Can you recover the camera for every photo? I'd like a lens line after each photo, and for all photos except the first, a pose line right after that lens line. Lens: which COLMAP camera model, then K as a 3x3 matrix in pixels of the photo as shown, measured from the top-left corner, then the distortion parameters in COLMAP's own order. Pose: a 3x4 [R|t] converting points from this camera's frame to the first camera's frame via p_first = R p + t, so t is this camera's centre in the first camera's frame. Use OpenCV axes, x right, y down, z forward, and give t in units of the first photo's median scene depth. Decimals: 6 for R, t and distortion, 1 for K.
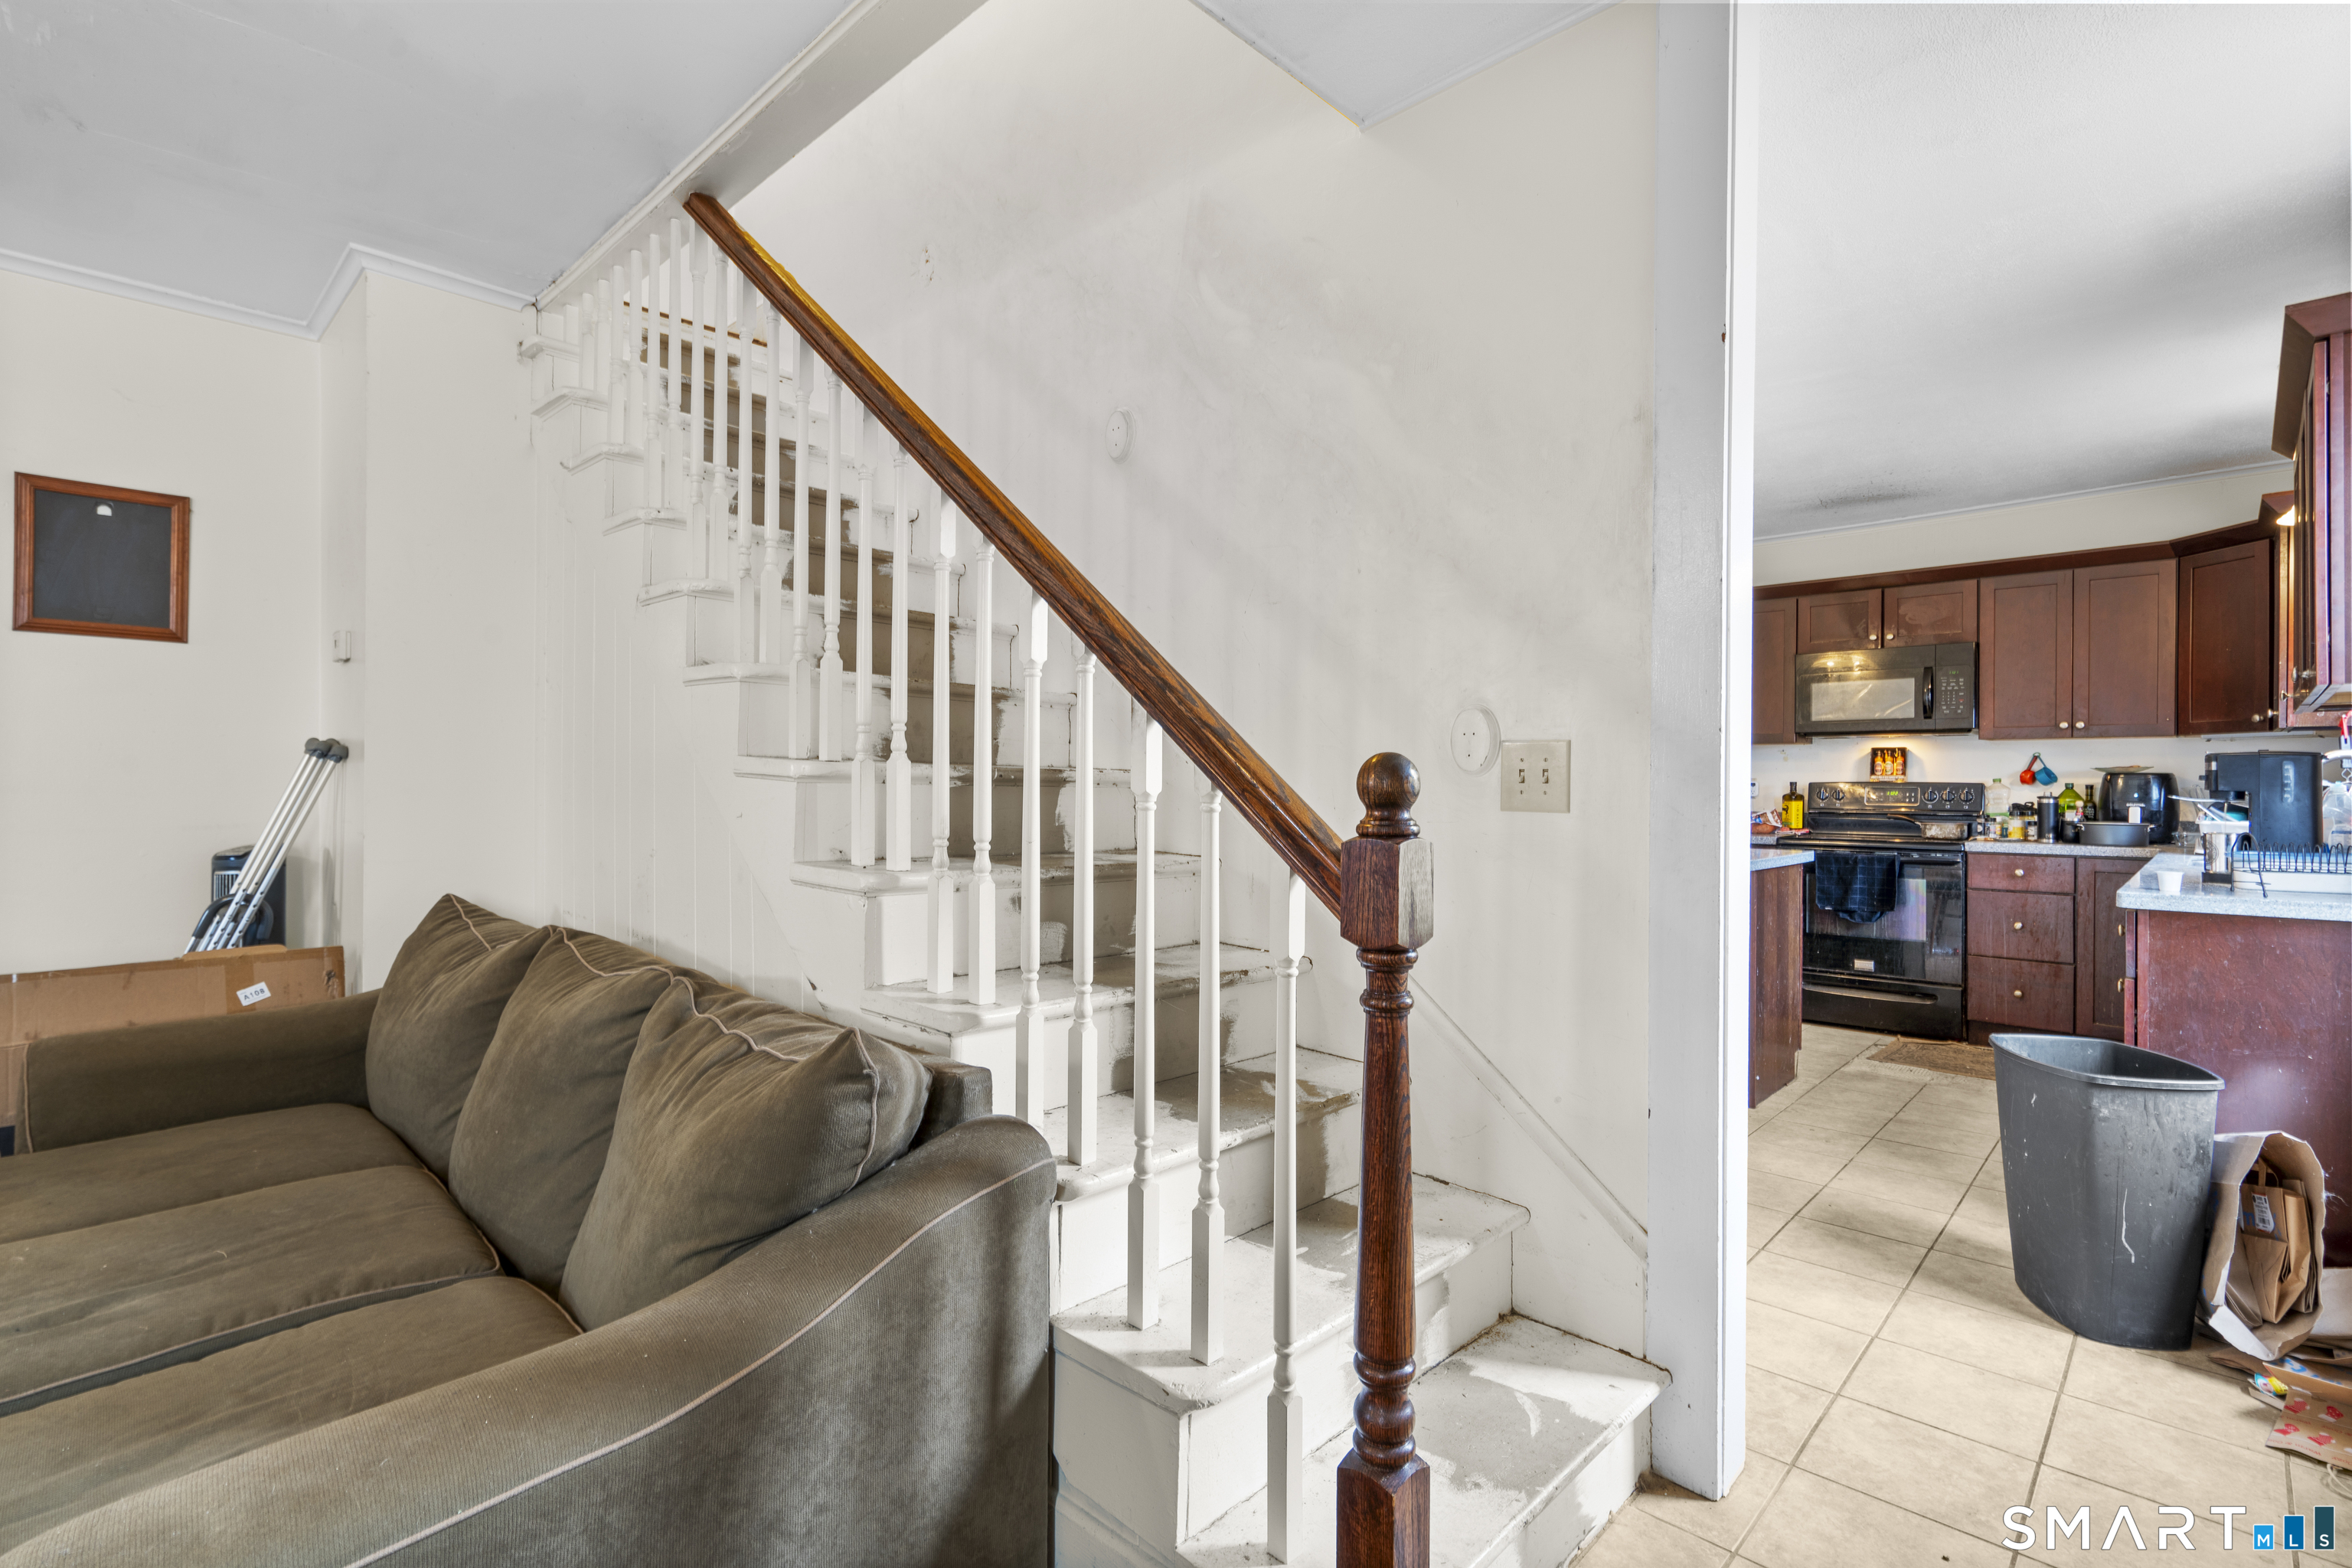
lens RADIAL K [[1088.4, 0, 1167.1], [0, 1088.4, 781.9], [0, 0, 1]] dist [-0.001923, 0.001004]
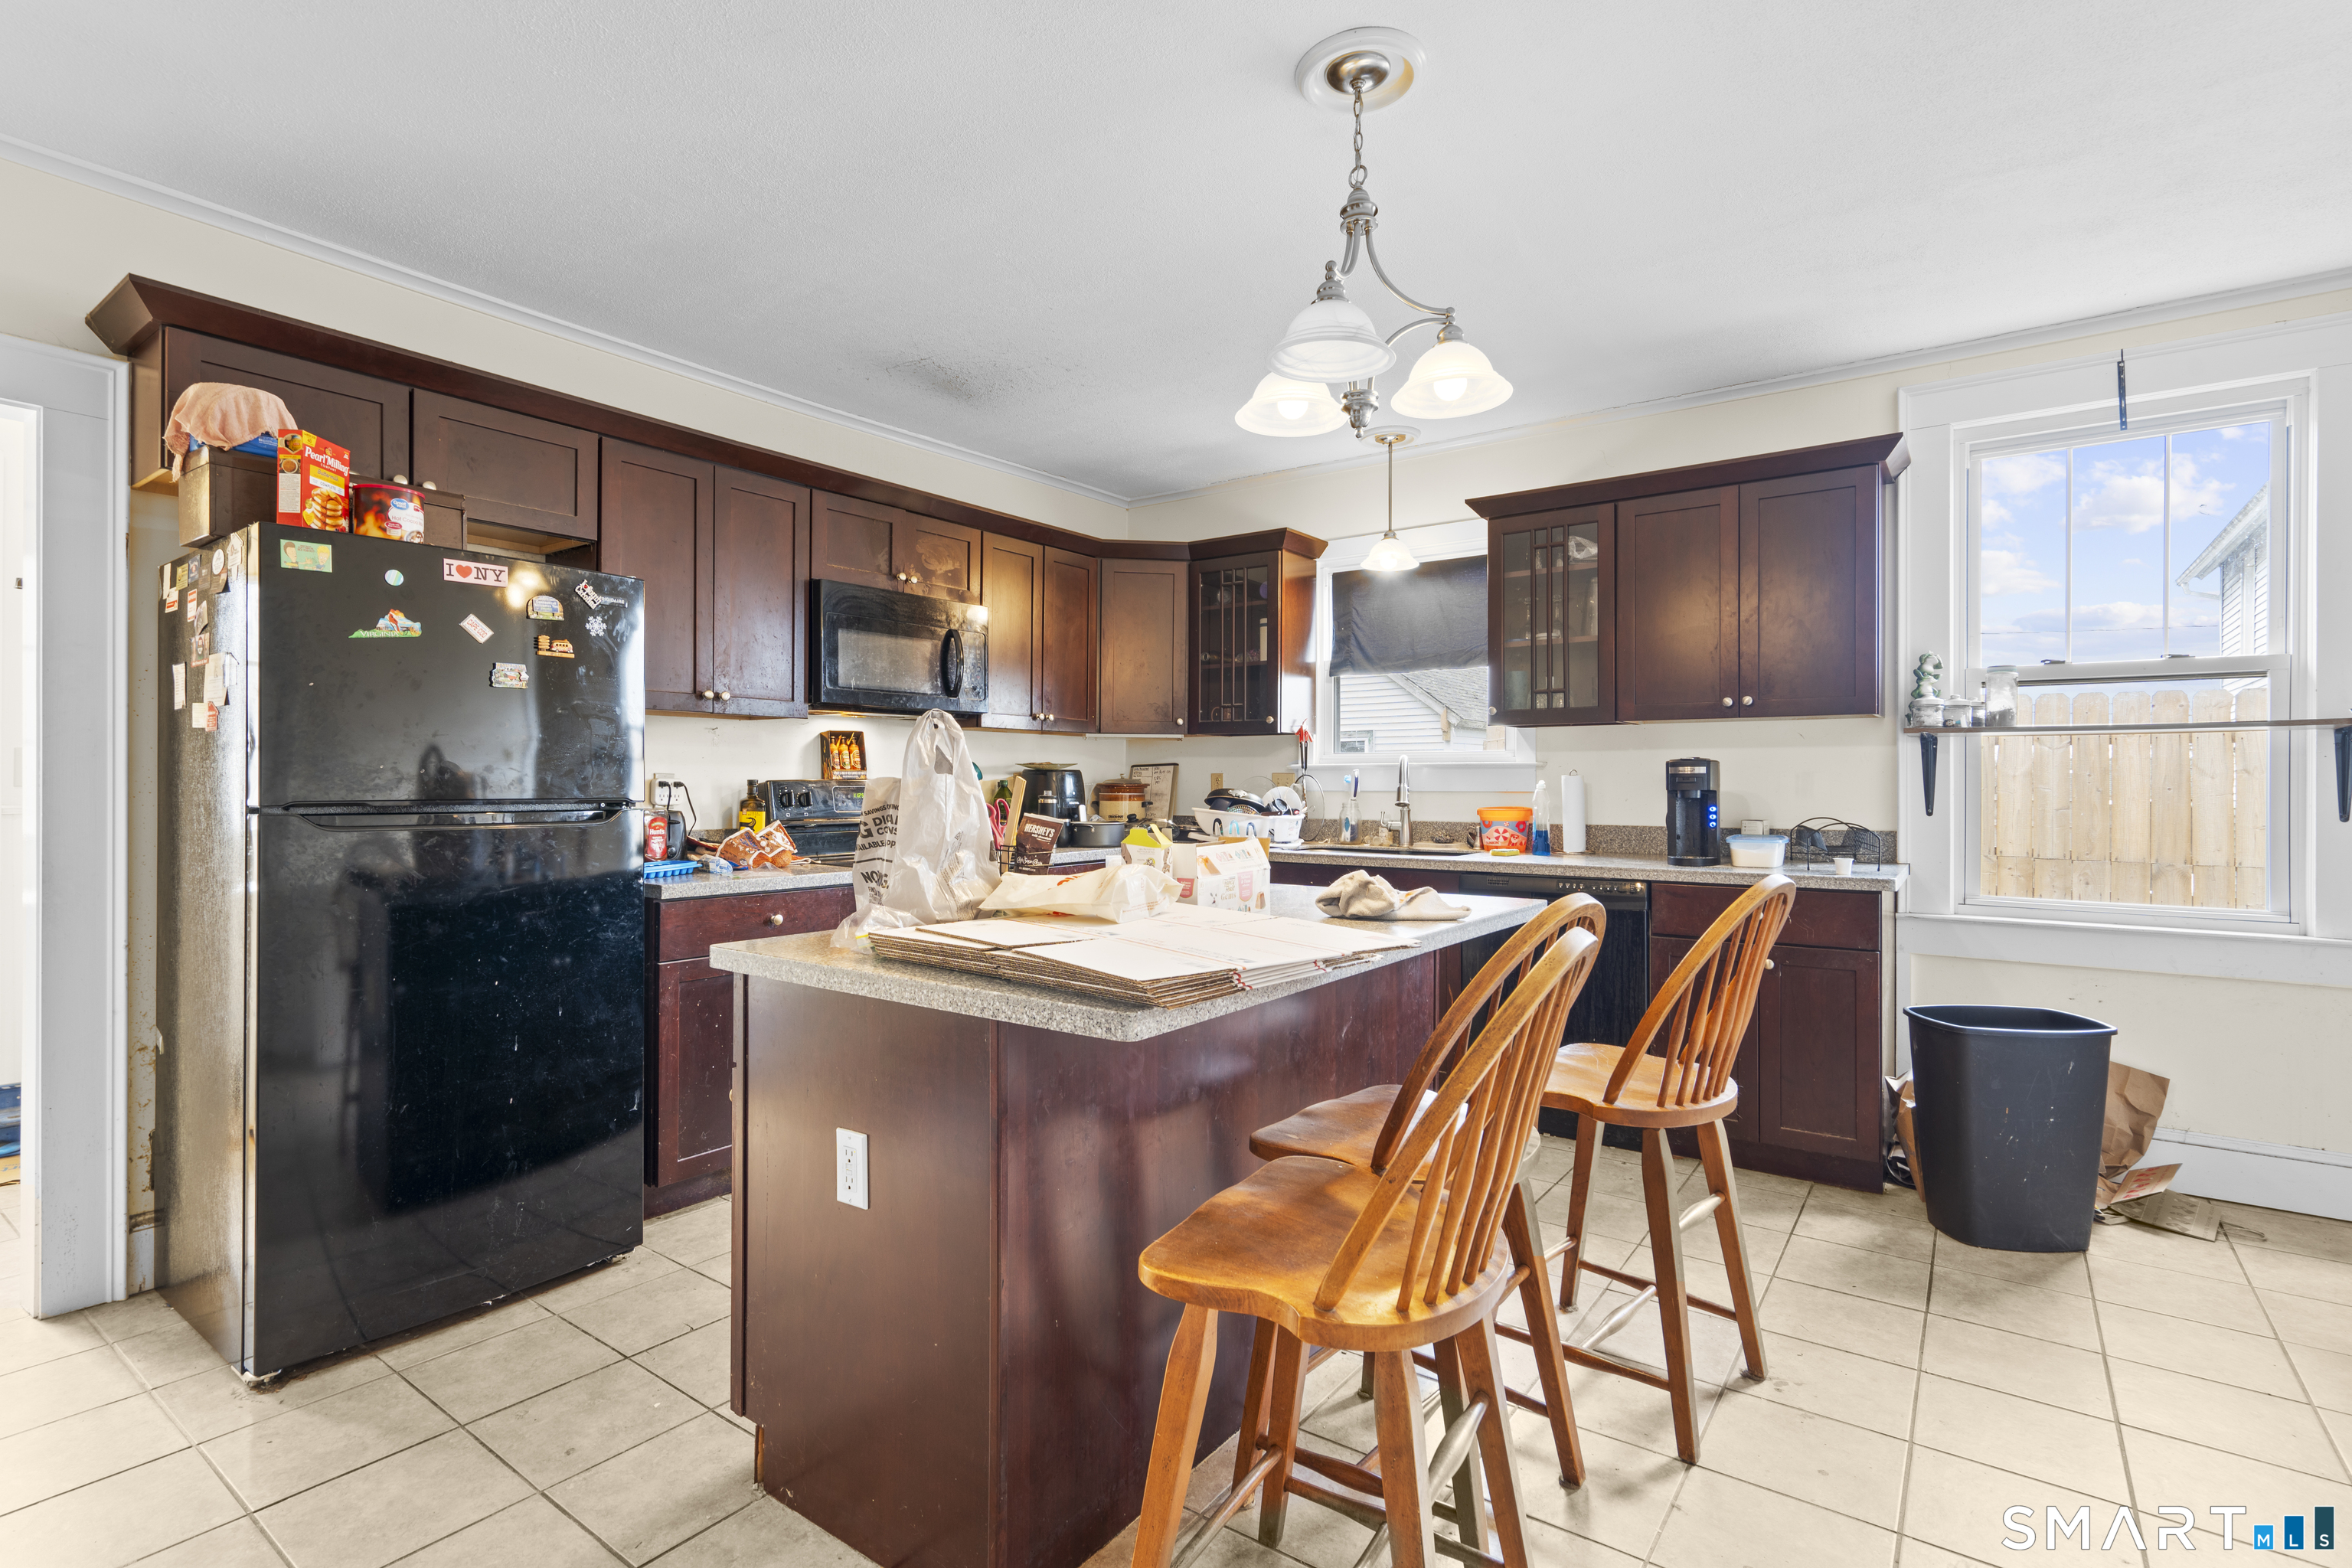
lens RADIAL K [[1122.8, 0, 1160.3], [0, 1122.8, 778.8], [0, 0, 1]] dist [-0.001169, -0.000292]
pose [[-0.137572, -0.007102, 0.990466, -0.106922], [-0.003941, 0.999970, 0.006623, -0.006594], [-0.990484, -0.002992, -0.137596, 0.979094]]
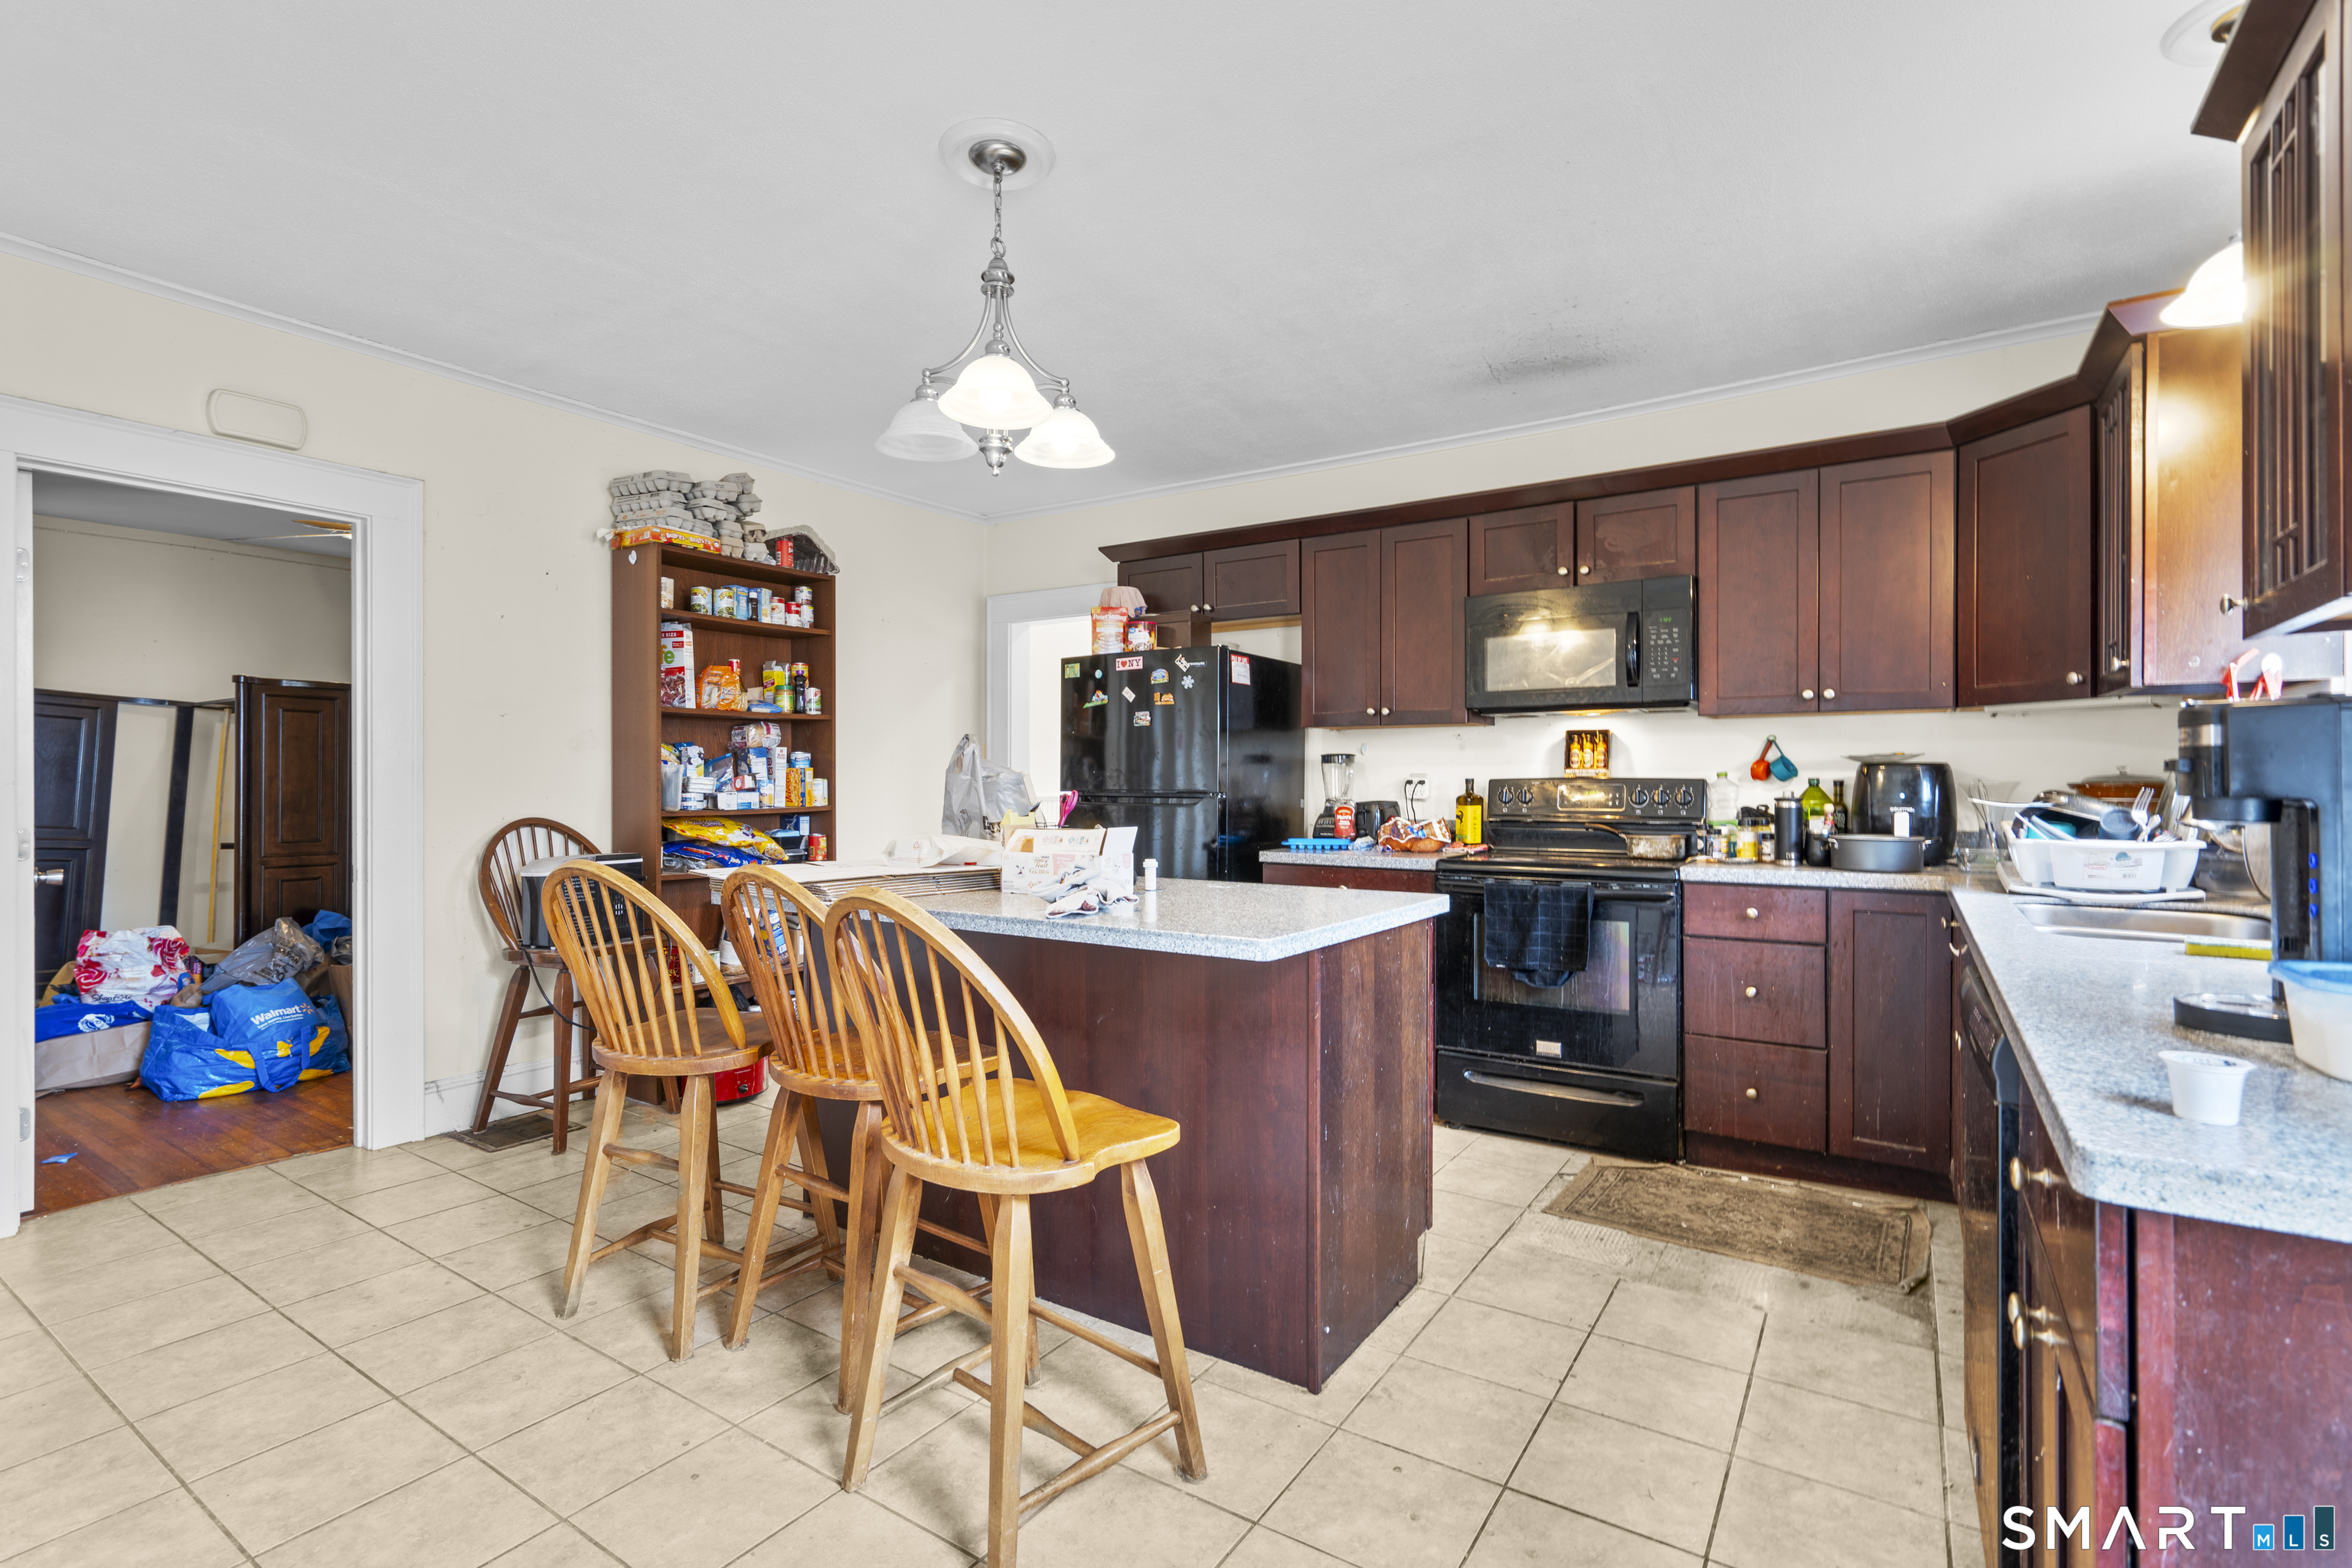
lens RADIAL K [[1088.4, 0, 1170.7], [0, 1088.4, 782.3], [0, 0, 1]] dist [-0.001923, 0.001004]
pose [[0.983382, -0.007009, 0.181413, 0.286749], [0.006640, 0.999974, 0.002644, -0.000924], [-0.181427, -0.001395, 0.983404, 0.375567]]
